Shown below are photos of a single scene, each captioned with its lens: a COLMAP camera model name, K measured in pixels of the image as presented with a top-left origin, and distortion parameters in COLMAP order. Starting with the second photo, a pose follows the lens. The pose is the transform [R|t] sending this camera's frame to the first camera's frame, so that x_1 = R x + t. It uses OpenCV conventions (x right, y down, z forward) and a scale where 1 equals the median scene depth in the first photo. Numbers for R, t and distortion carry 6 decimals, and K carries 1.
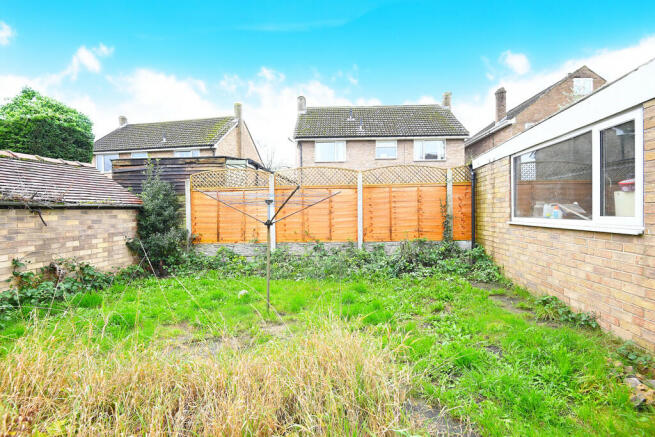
lens RADIAL K [[313.8, 0, 327.5], [0, 313.8, 218.5], [0, 0, 1]] dist [-0.020116, -0.000656]
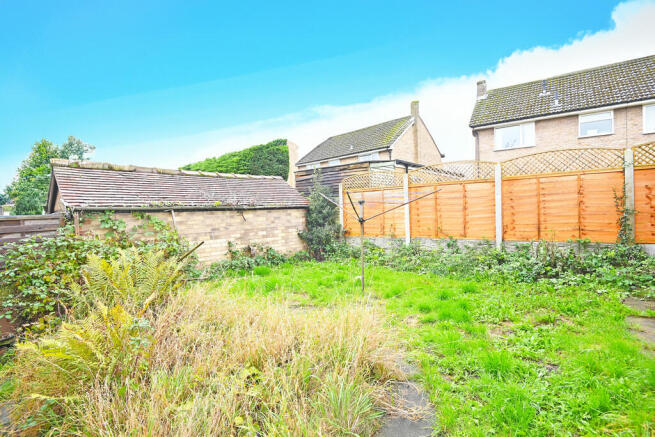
lens RADIAL K [[313.8, 0, 327.5], [0, 313.8, 218.5], [0, 0, 1]] dist [-0.020116, -0.000656]
pose [[0.811264, 0.002177, -0.584676, 0.232029], [0.007720, 0.999866, 0.014434, -0.005652], [0.584629, -0.016224, 0.811139, -0.027097]]
